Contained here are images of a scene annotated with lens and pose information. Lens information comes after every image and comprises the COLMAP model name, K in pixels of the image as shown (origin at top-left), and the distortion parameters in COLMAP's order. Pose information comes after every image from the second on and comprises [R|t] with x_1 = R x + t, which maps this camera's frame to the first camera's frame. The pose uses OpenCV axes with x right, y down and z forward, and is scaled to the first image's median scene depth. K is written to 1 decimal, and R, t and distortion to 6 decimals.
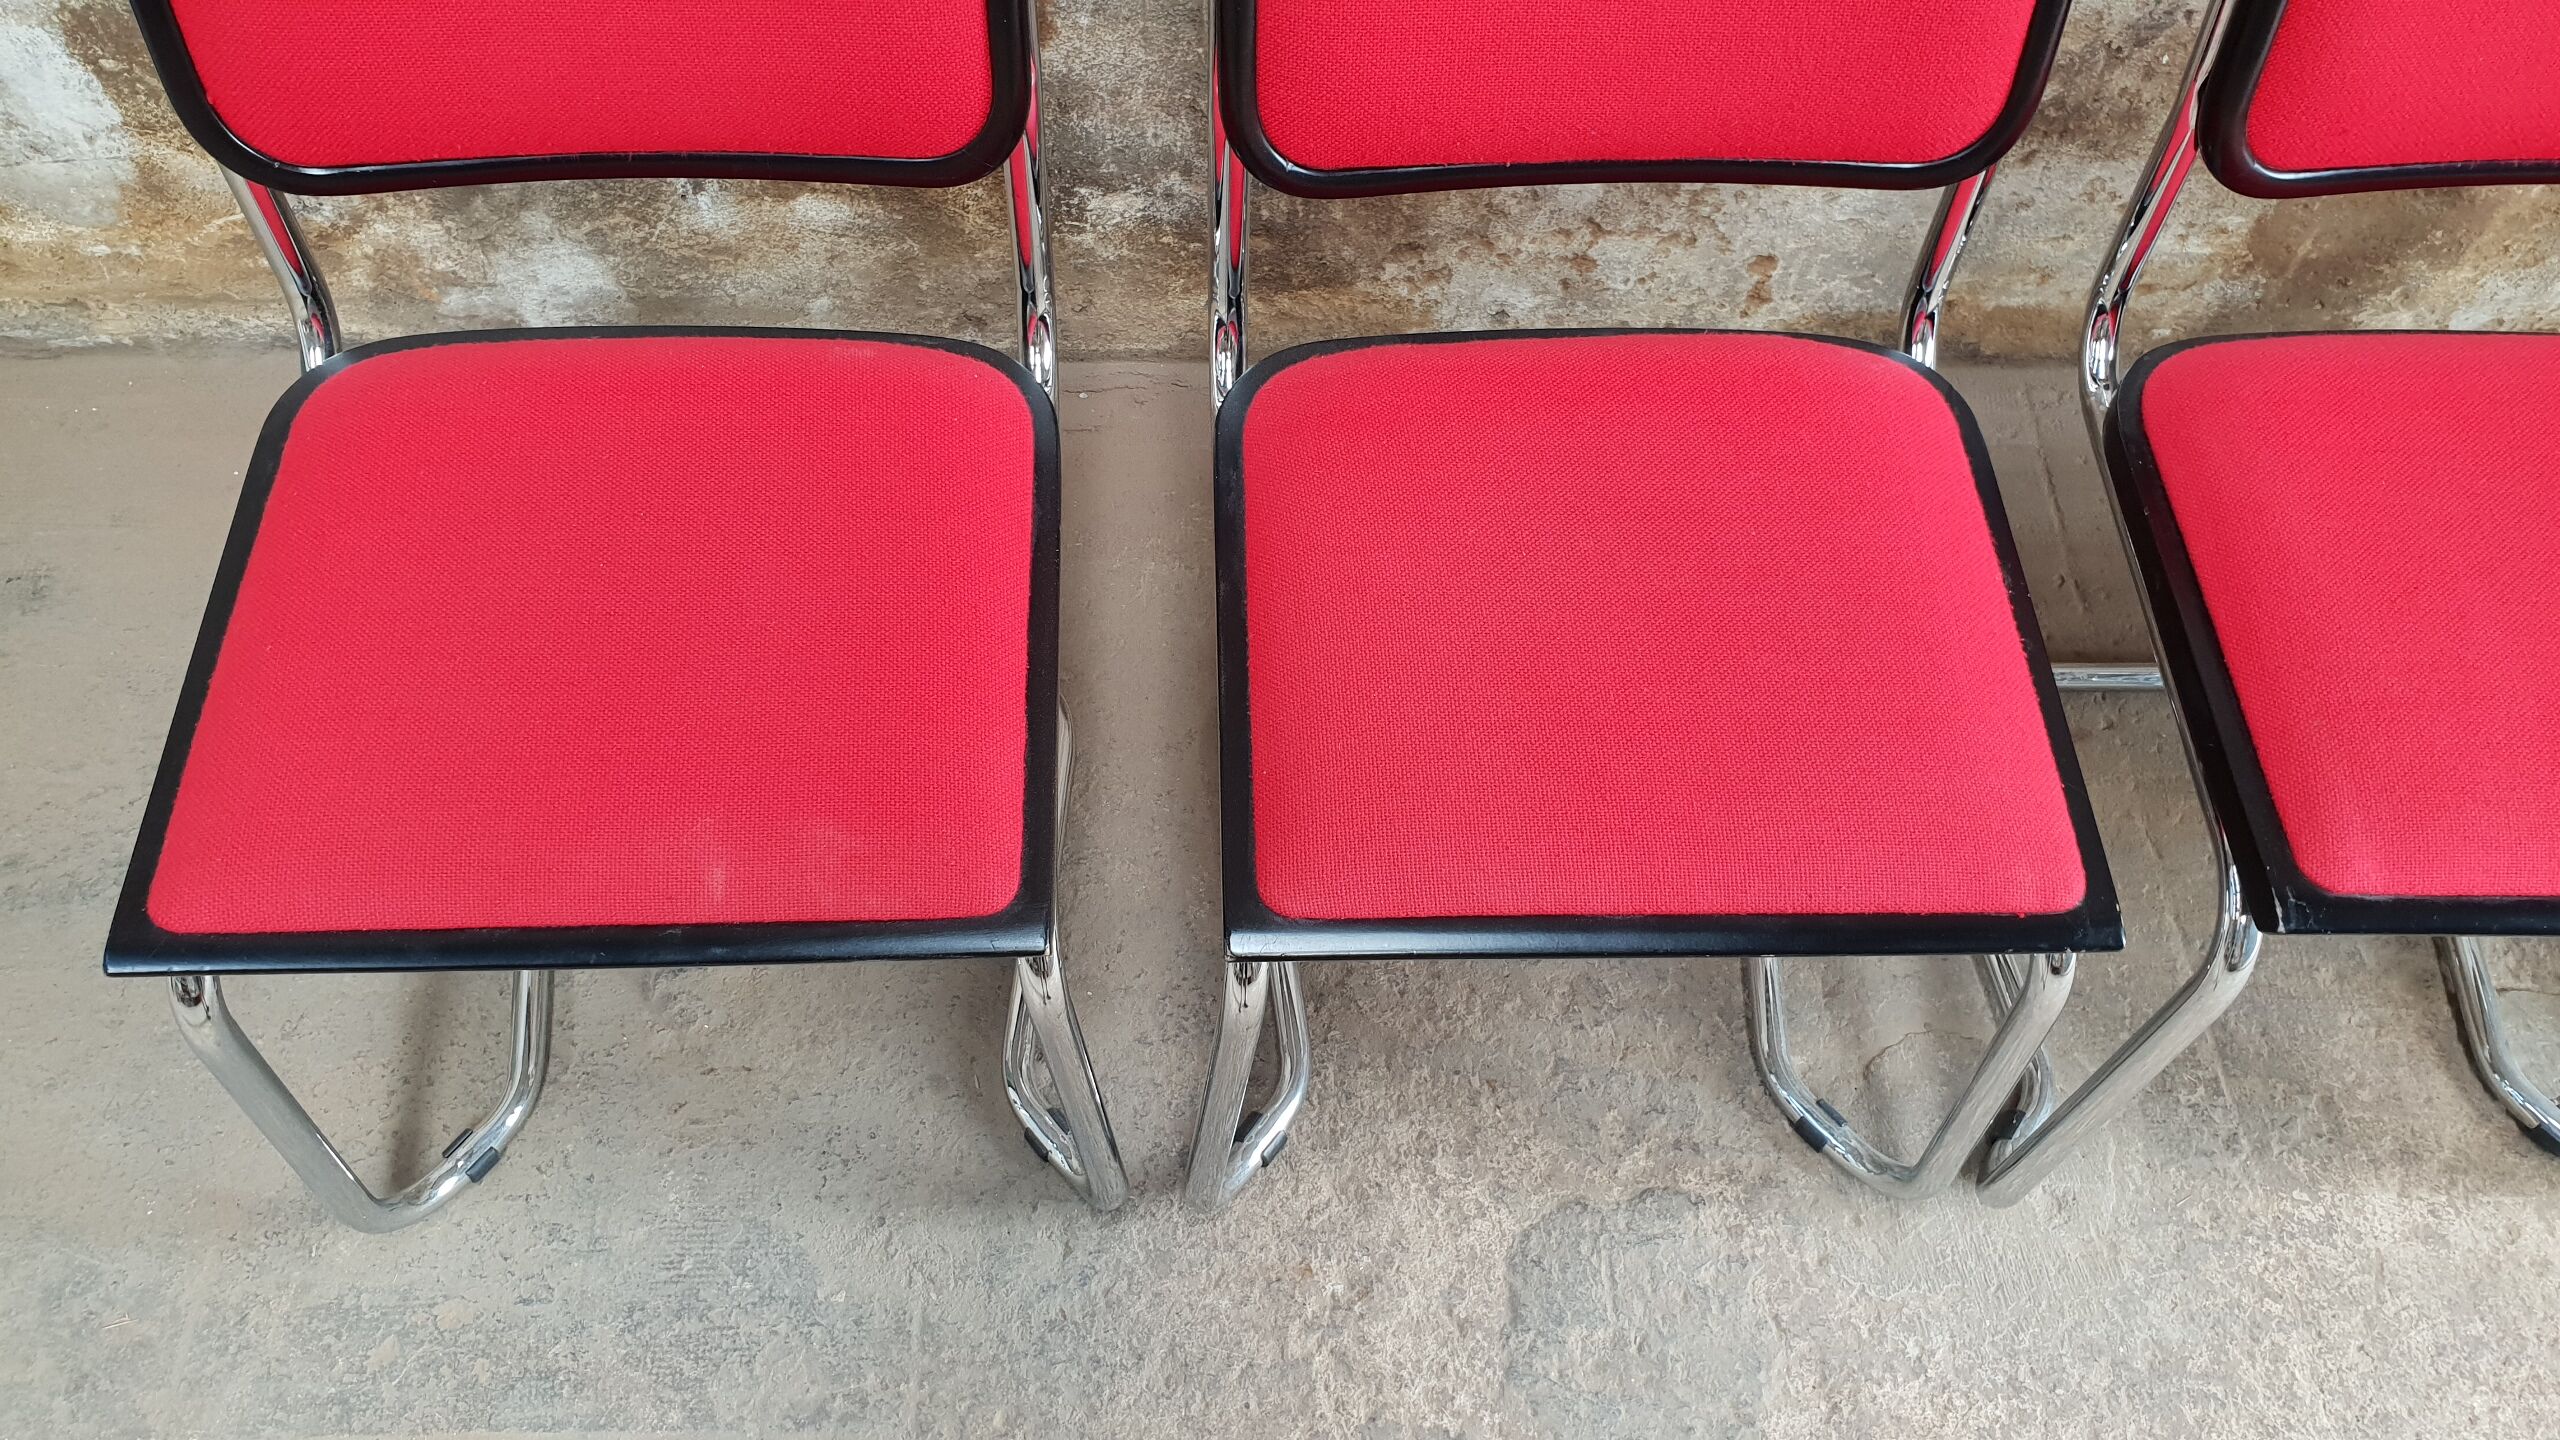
lens RADIAL K [[1995.1, 0, 1263.1], [0, 1995.1, 717.0], [0, 0, 1]] dist [-0.002691, 0.013939]
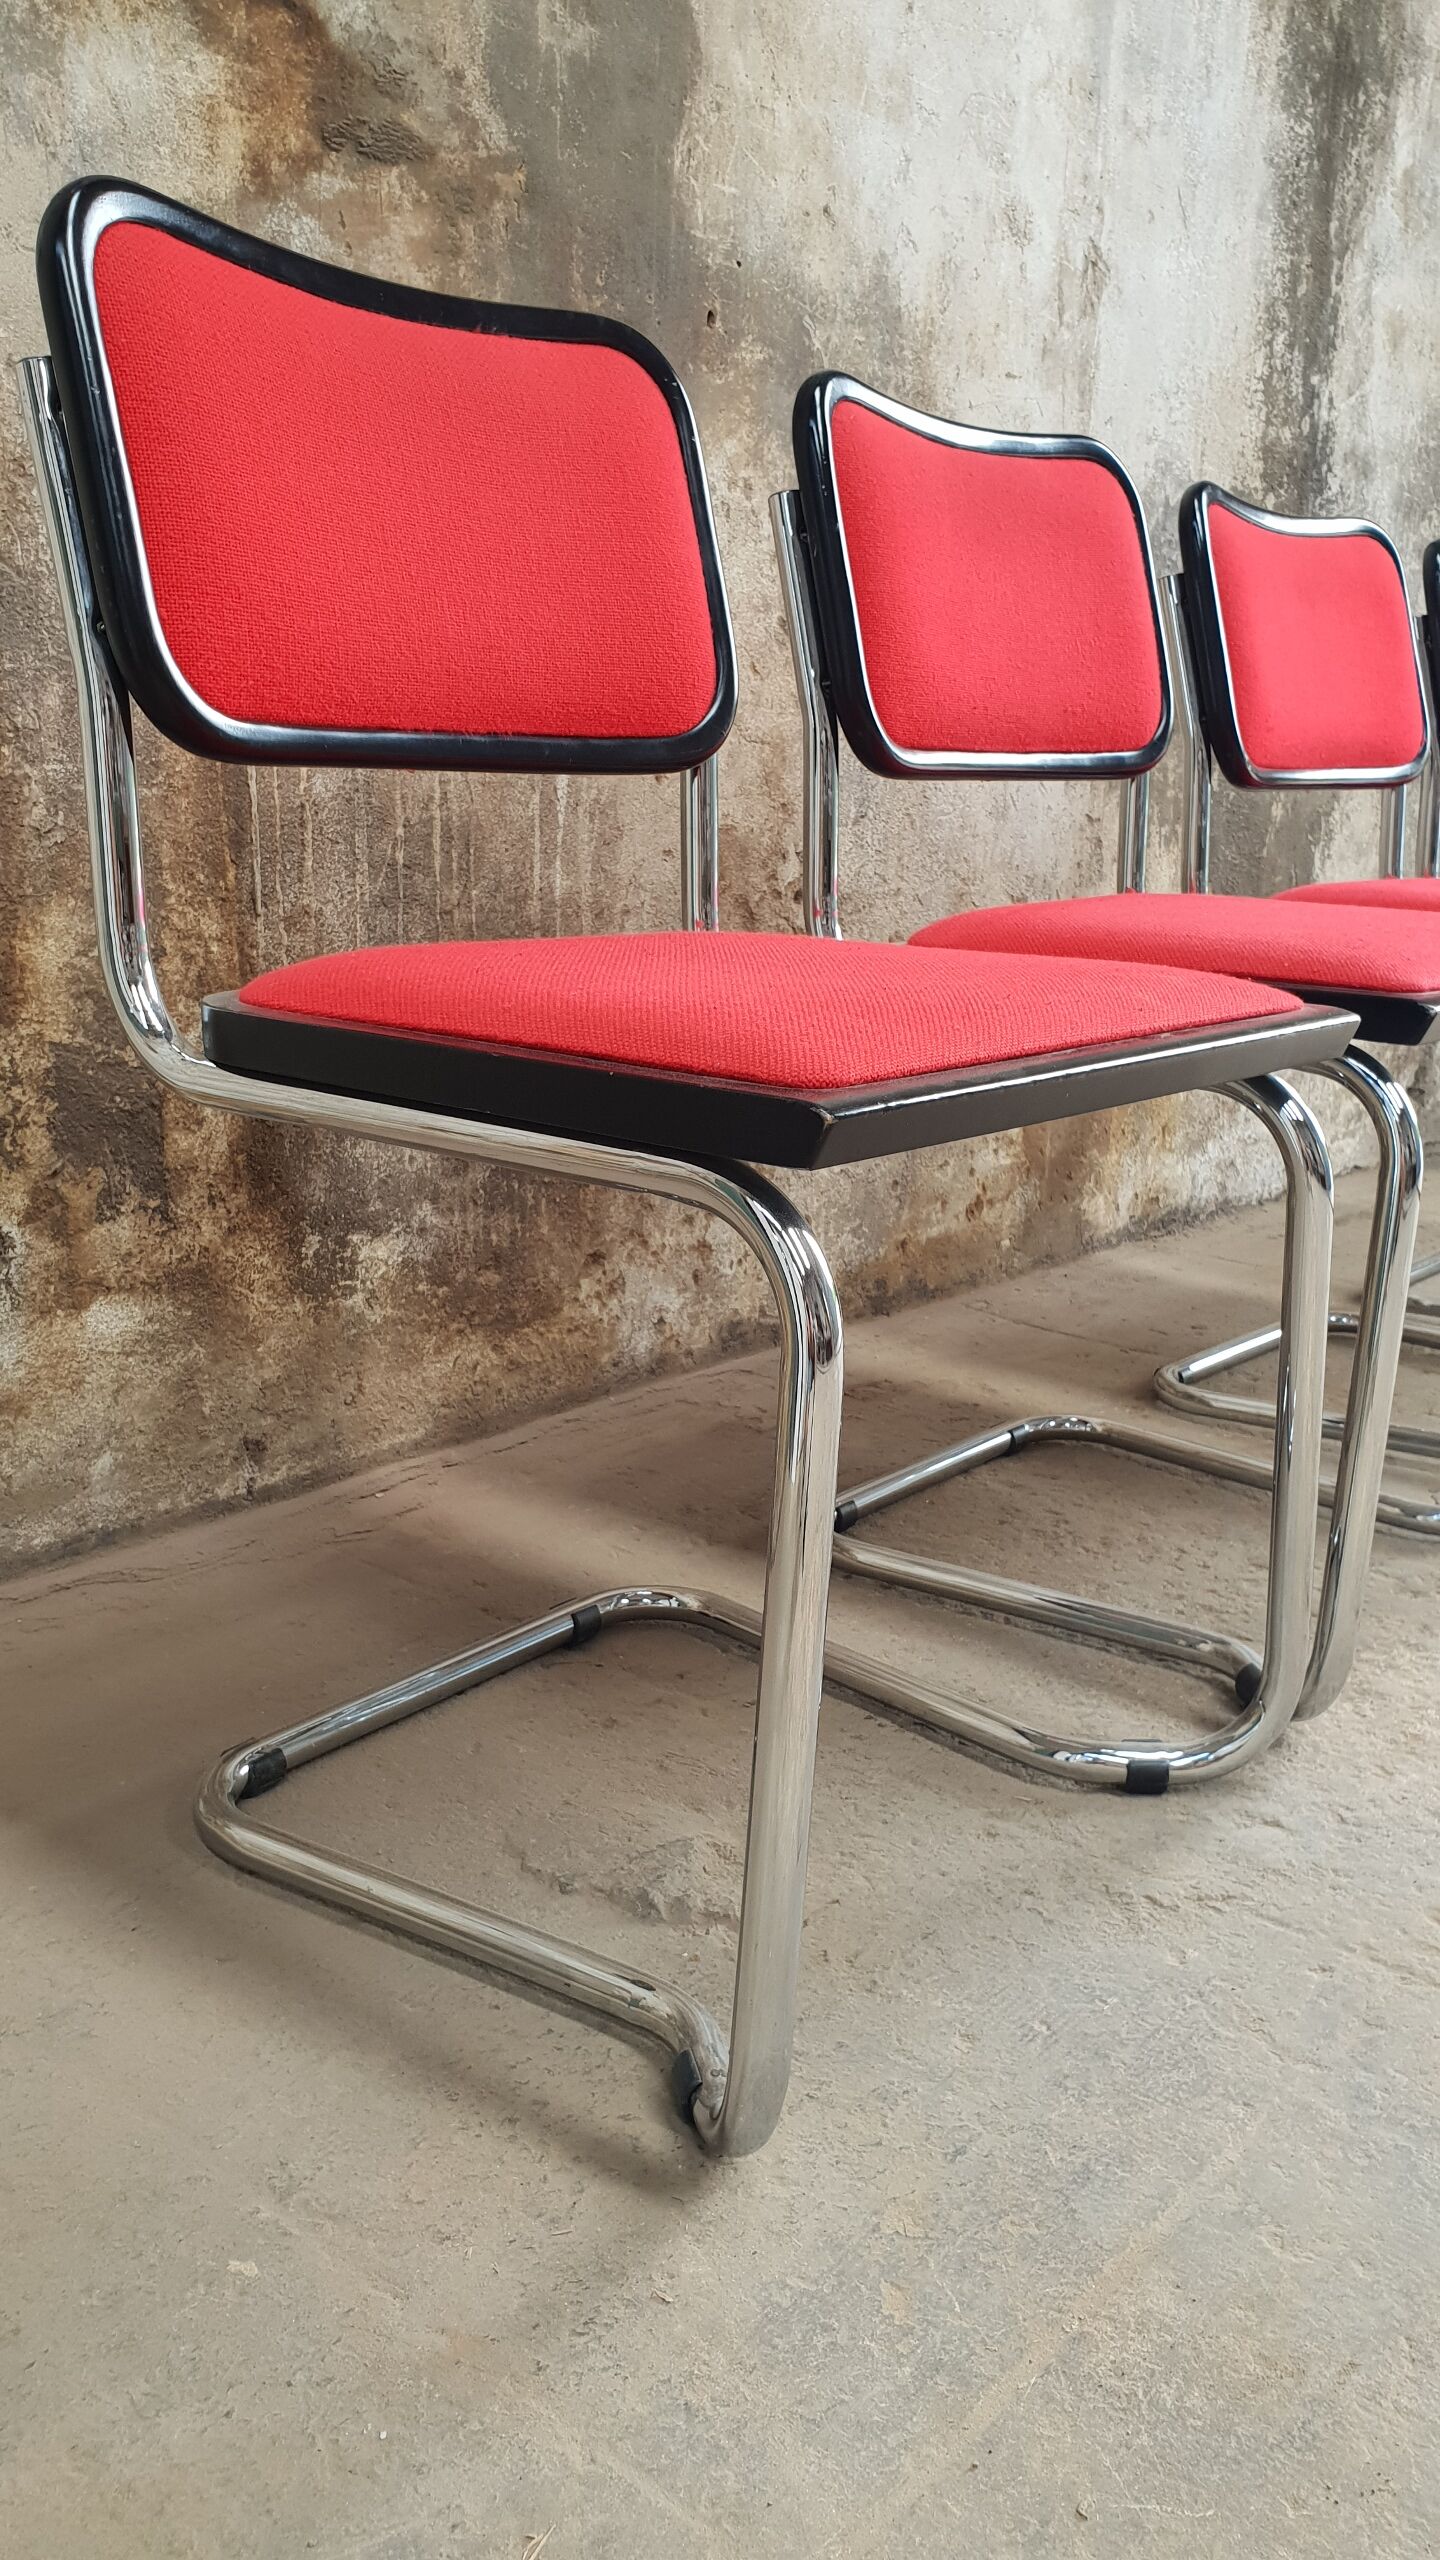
lens RADIAL K [[1995.1, 0, 741.3], [0, 1995.1, 1299.9], [0, 0, 1]] dist [-0.002691, 0.013939]
pose [[0.668908, -0.204767, 0.714586, -0.769750], [0.622104, 0.680391, -0.387370, 0.290231], [-0.406877, 0.703661, 0.582505, 0.437651]]
